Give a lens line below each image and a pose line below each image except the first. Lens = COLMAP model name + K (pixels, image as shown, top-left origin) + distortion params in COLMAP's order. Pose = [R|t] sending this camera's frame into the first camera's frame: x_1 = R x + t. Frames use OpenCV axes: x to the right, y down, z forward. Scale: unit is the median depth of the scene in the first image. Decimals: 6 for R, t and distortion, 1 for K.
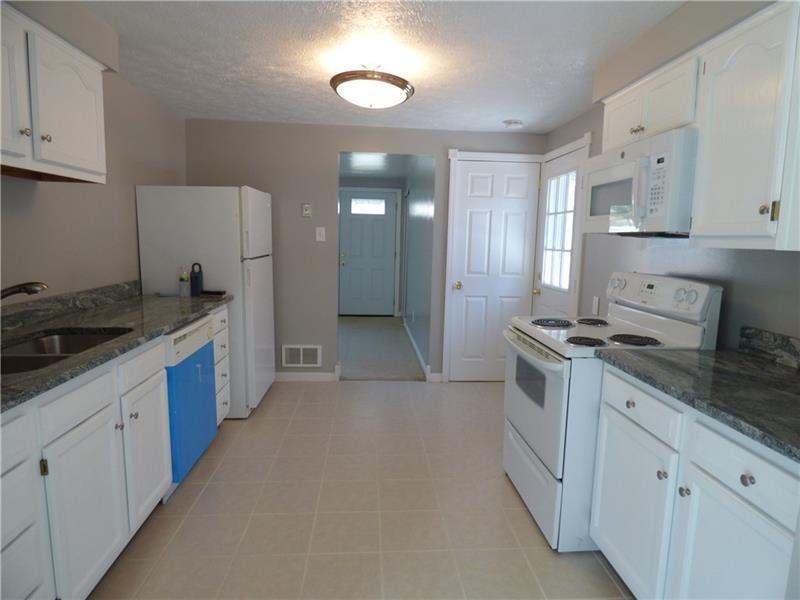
lens RADIAL K [[470.4, 0, 400.0], [0, 470.4, 300.0], [0, 0, 1]] dist [-0.055919, -0.000913]
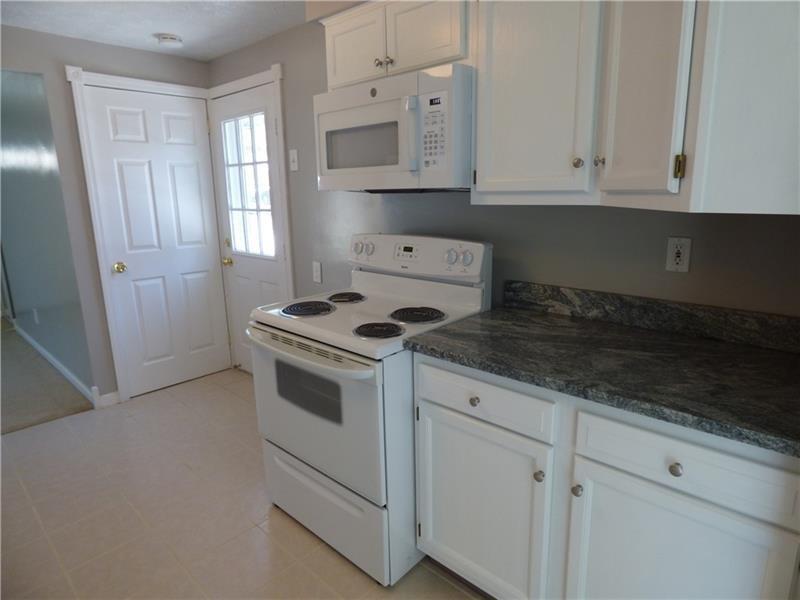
lens RADIAL K [[468.6, 0, 404.0], [0, 468.6, 297.1], [0, 0, 1]] dist [-0.021715, 0.000990]
pose [[0.717074, -0.183660, 0.672365, -0.101836], [0.118158, 0.982728, 0.142423, -0.075308], [-0.686909, -0.022682, 0.726389, 0.381926]]
